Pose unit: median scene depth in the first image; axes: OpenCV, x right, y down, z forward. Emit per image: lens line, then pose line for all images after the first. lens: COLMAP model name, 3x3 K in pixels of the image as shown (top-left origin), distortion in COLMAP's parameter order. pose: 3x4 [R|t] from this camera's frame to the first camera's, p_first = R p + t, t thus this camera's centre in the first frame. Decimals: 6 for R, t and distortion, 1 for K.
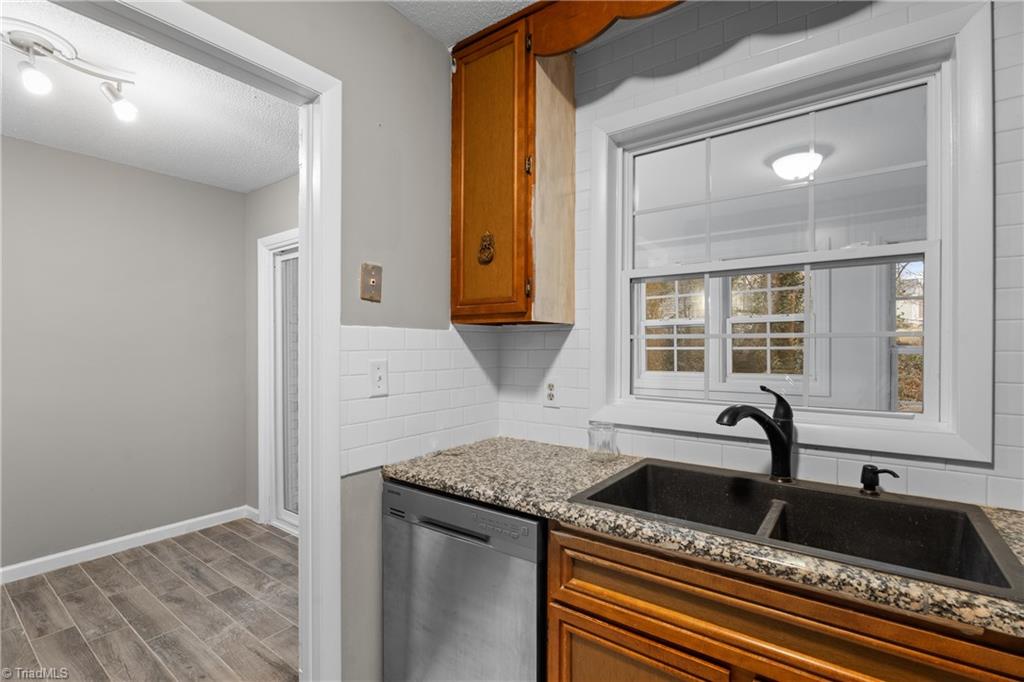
lens RADIAL K [[473.1, 0, 512.0], [0, 473.1, 341.0], [0, 0, 1]] dist [-0.001261, -0.000132]
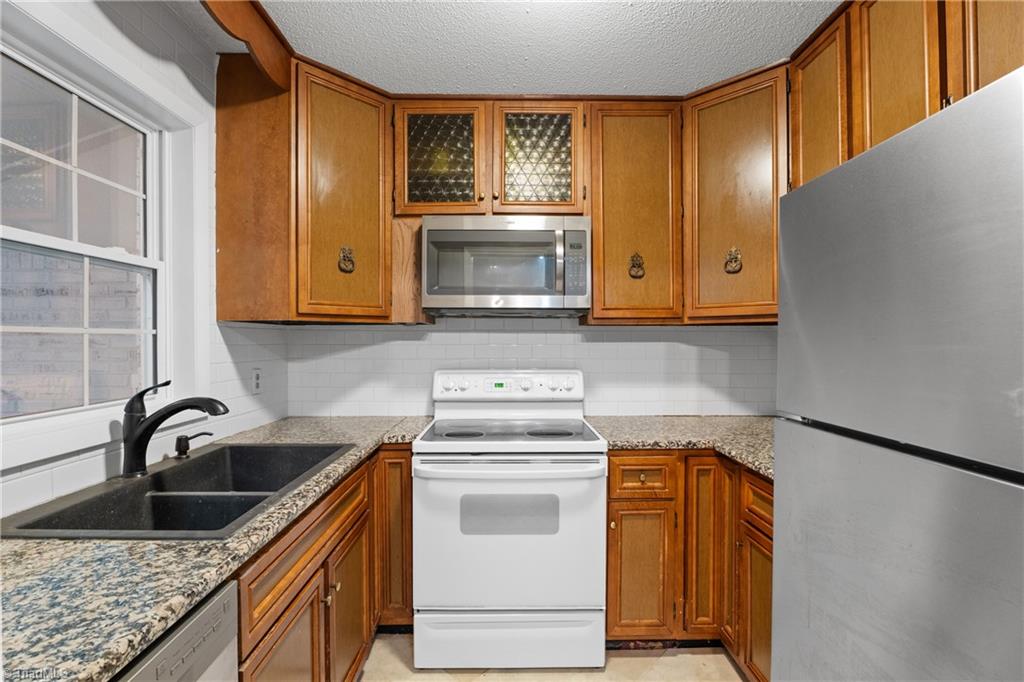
lens RADIAL K [[464.0, 0, 515.7], [0, 464.0, 337.5], [0, 0, 1]] dist [-0.009187, -0.000570]
pose [[-0.621458, 0.004851, 0.783432, -0.712740], [-0.005149, 0.999934, -0.010275, 0.006234], [-0.783430, -0.010419, -0.621392, 0.993352]]
